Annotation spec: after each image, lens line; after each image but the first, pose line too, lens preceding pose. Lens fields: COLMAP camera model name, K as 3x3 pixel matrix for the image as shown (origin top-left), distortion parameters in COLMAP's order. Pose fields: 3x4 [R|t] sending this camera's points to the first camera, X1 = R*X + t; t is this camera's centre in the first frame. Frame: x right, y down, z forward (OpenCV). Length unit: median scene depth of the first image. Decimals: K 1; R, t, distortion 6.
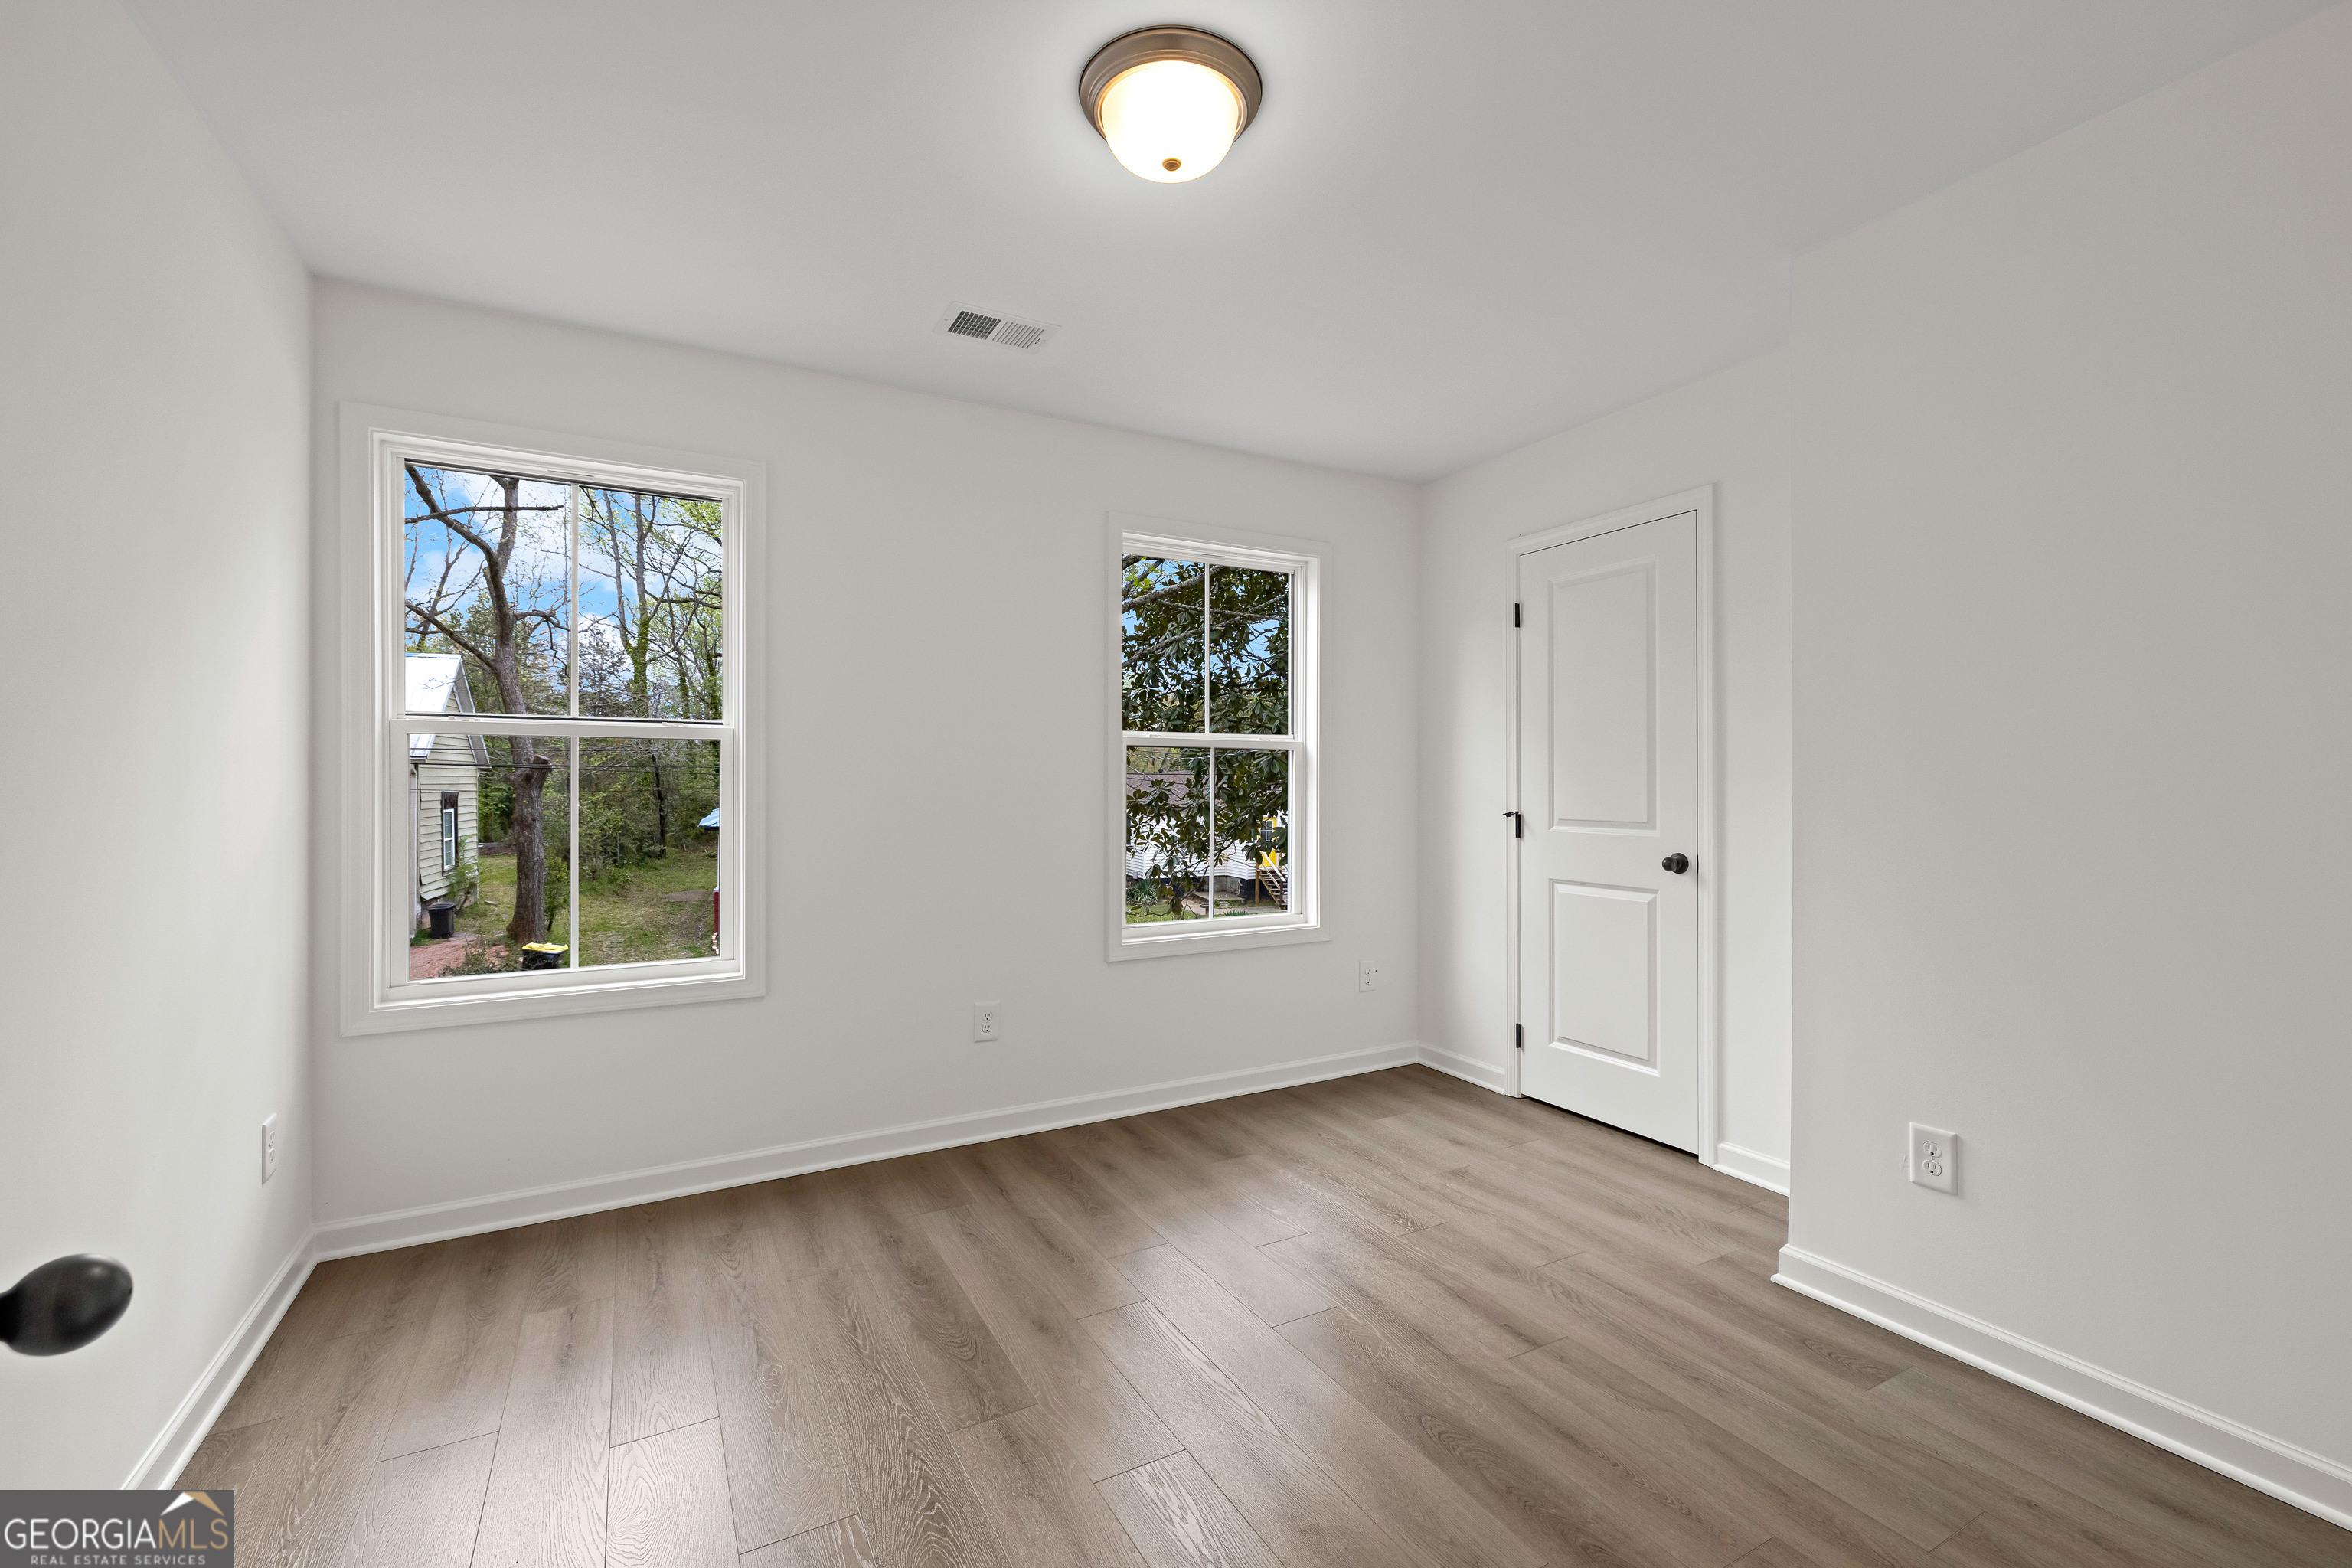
lens RADIAL K [[986.5, 0, 1171.9], [0, 986.5, 777.4], [0, 0, 1]] dist [0.000621, 0.000386]
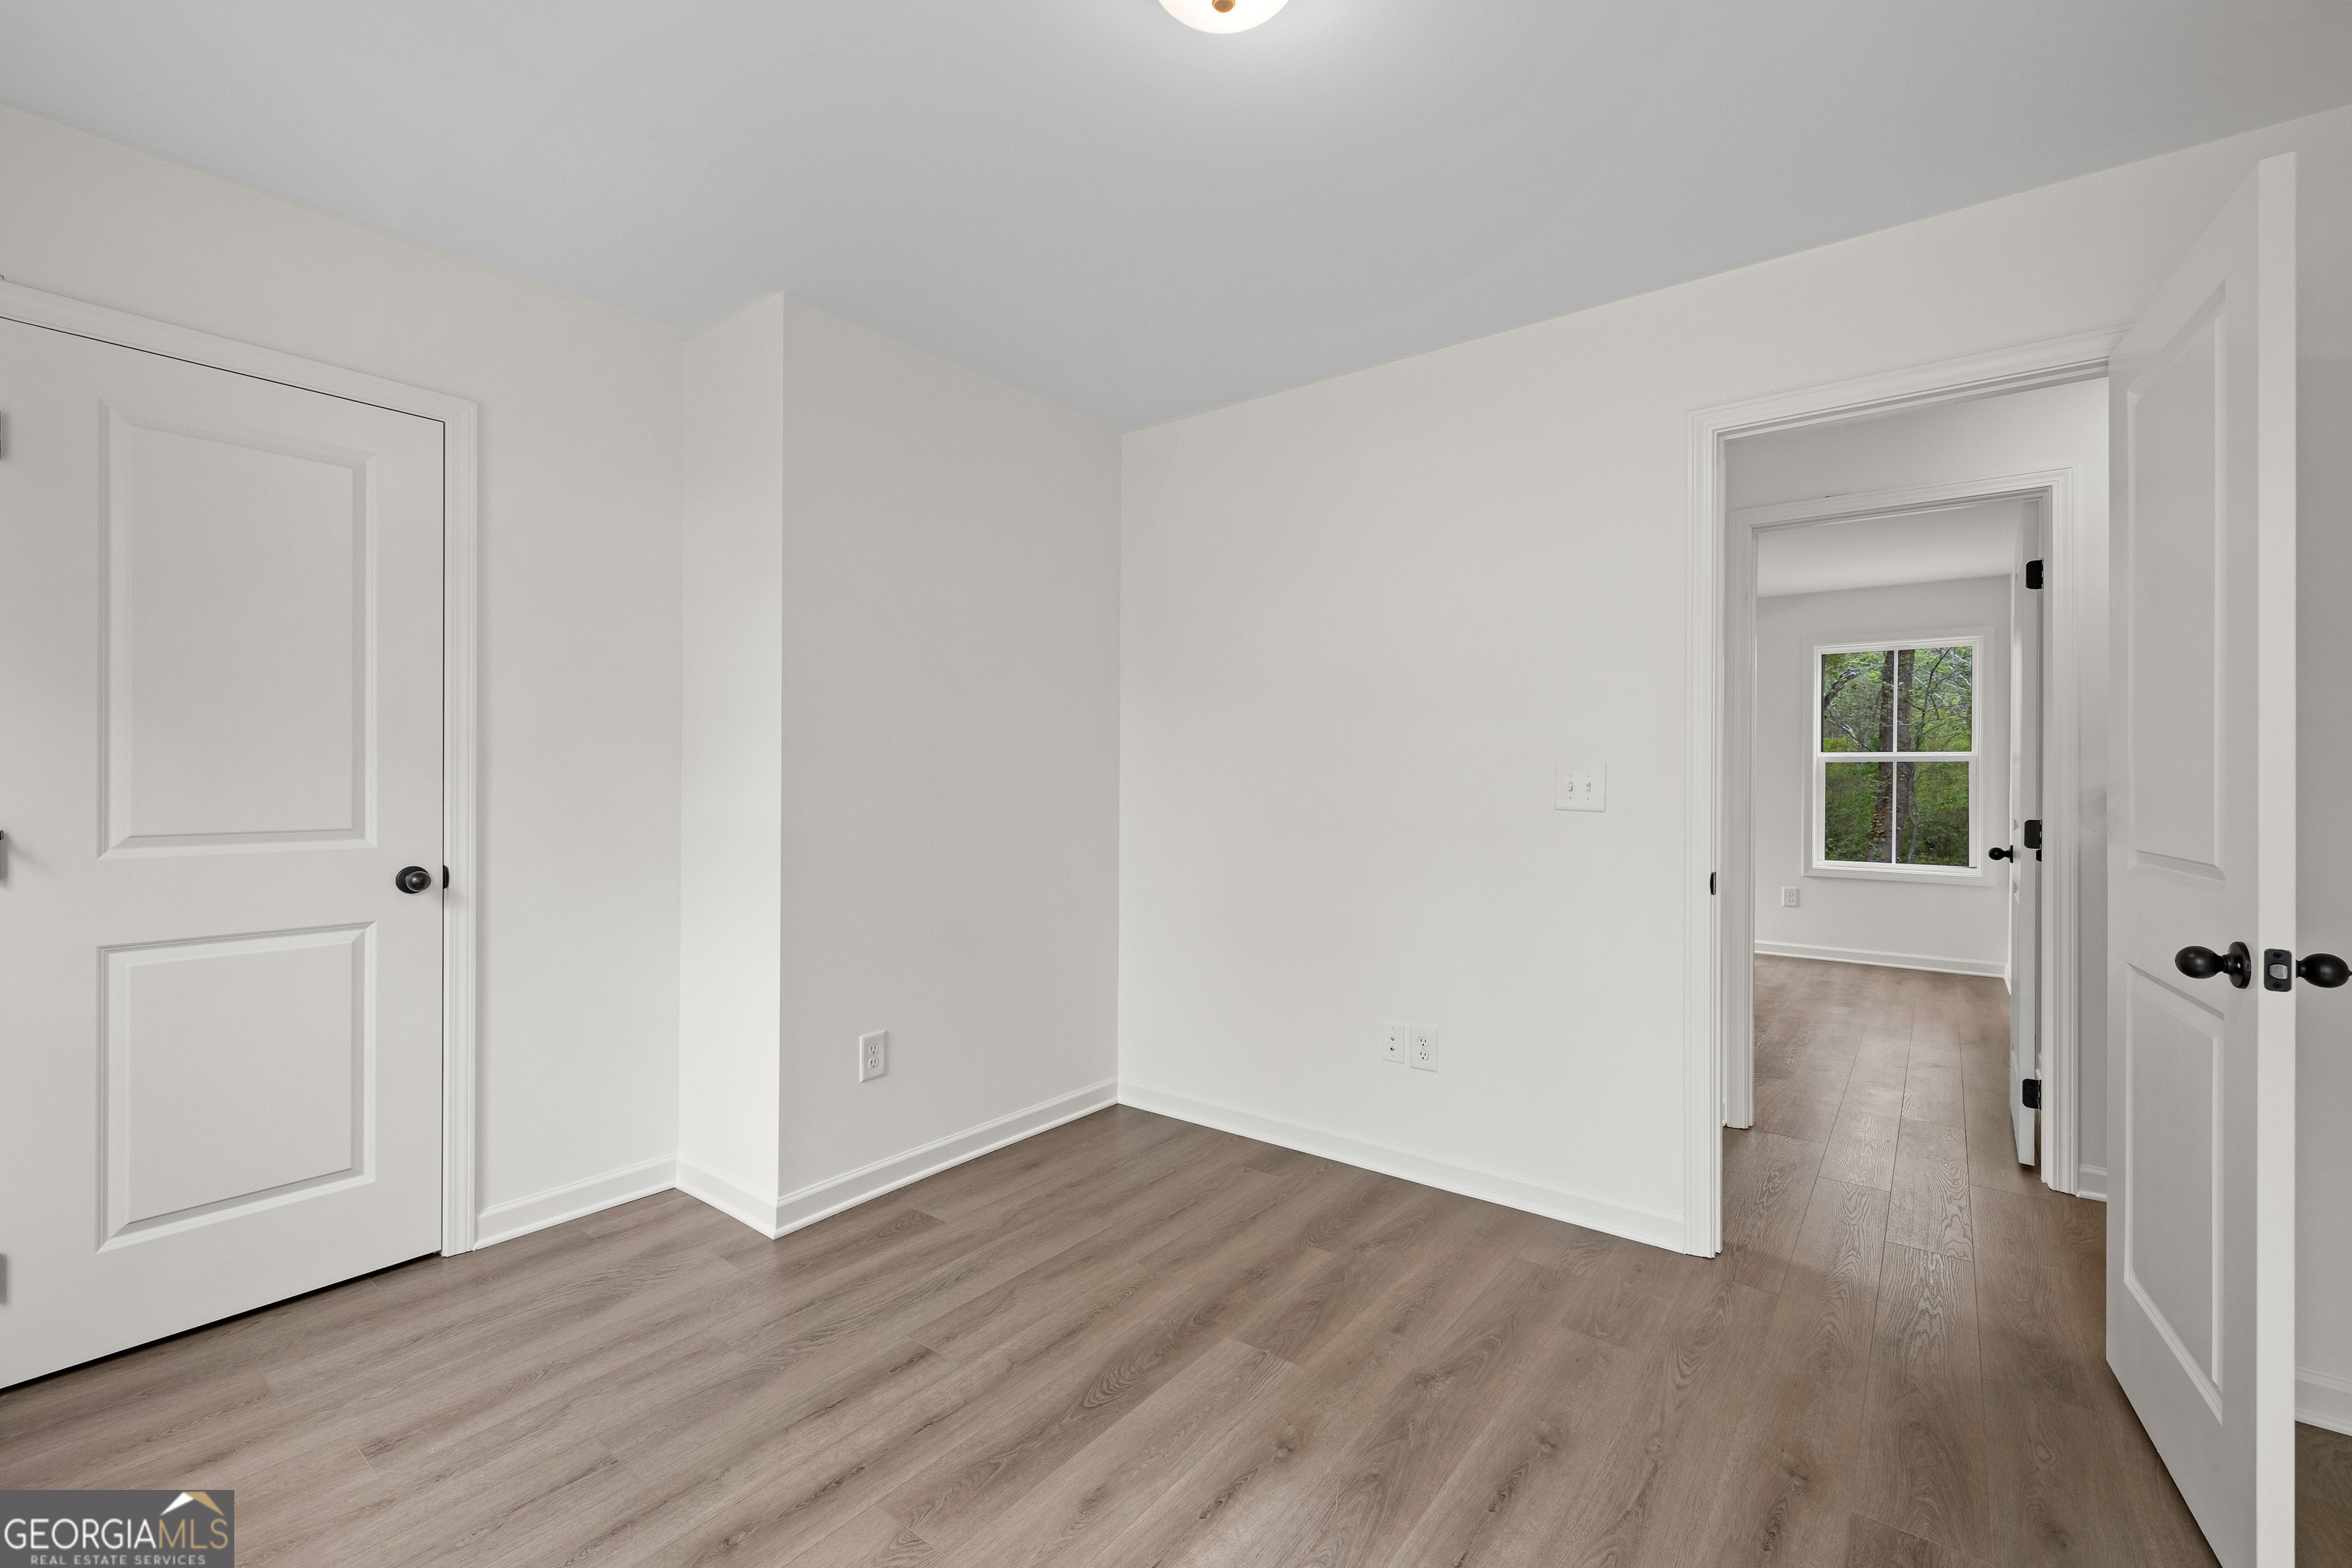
lens RADIAL K [[986.5, 0, 1171.9], [0, 986.5, 777.4], [0, 0, 1]] dist [0.000621, 0.000386]
pose [[-0.400199, 0.002549, 0.916425, -0.526003], [-0.006706, 0.999961, -0.005710, 0.012222], [-0.916404, -0.008430, -0.400166, 1.000358]]
